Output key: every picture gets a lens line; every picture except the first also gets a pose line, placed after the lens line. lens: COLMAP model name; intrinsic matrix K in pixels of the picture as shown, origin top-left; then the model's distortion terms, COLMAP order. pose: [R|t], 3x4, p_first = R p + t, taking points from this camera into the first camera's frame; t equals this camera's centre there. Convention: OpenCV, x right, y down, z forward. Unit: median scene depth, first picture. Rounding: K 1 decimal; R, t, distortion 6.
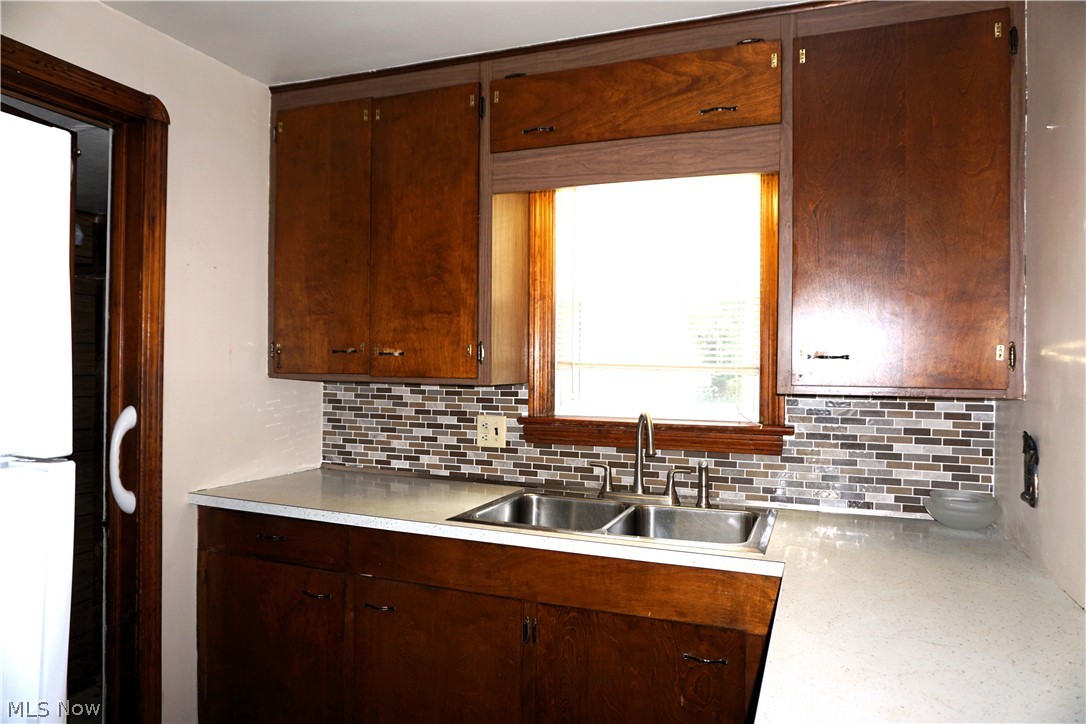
lens RADIAL K [[730.4, 0, 541.5], [0, 730.4, 357.4], [0, 0, 1]] dist [-0.026206, 0.009696]
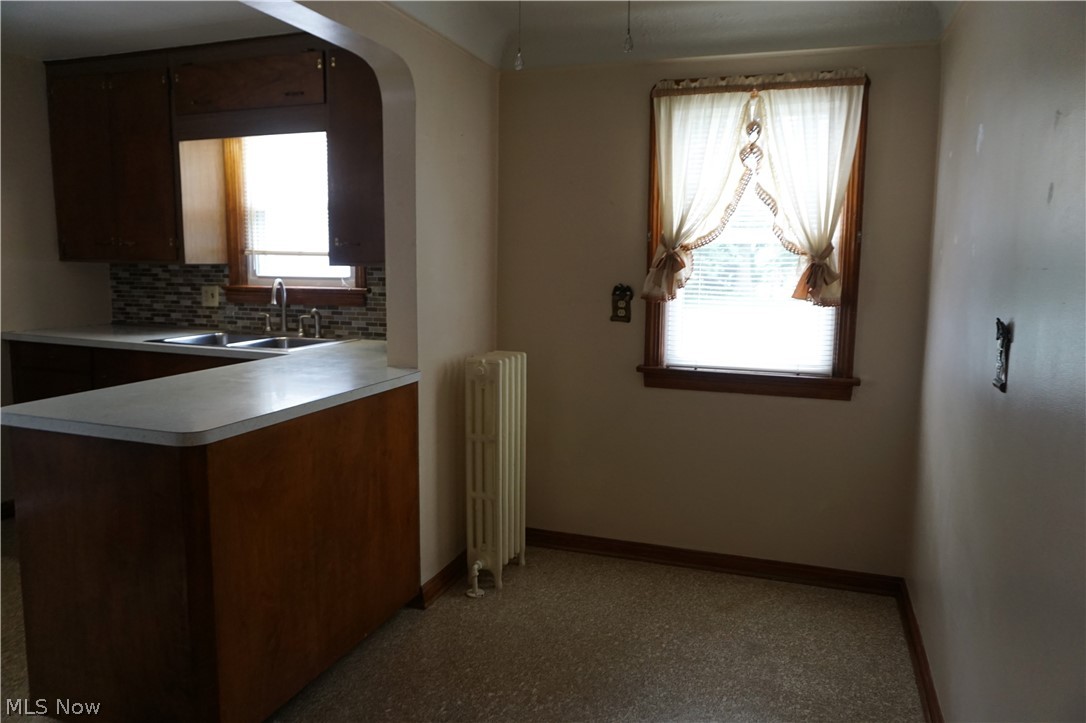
lens RADIAL K [[730.4, 0, 550.5], [0, 730.4, 341.5], [0, 0, 1]] dist [-0.026206, 0.009696]
pose [[0.998997, -0.011272, 0.043332, 0.585211], [0.005593, 0.991627, 0.129014, 0.003285], [-0.044423, -0.128642, 0.990696, -0.560023]]
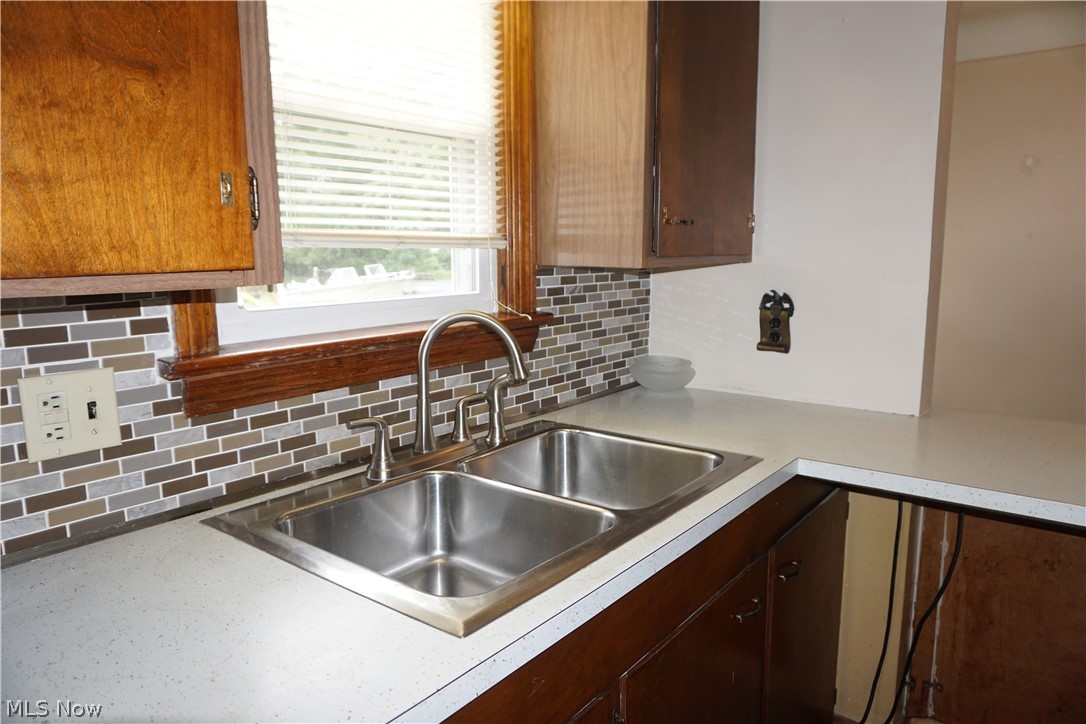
lens RADIAL K [[730.4, 0, 541.1], [0, 730.4, 363.8], [0, 0, 1]] dist [-0.026206, 0.009696]
pose [[0.288781, -0.164721, 0.943119, -0.356573], [0.005416, 0.985353, 0.170439, 0.012291], [-0.957380, -0.044111, 0.285443, 0.666292]]
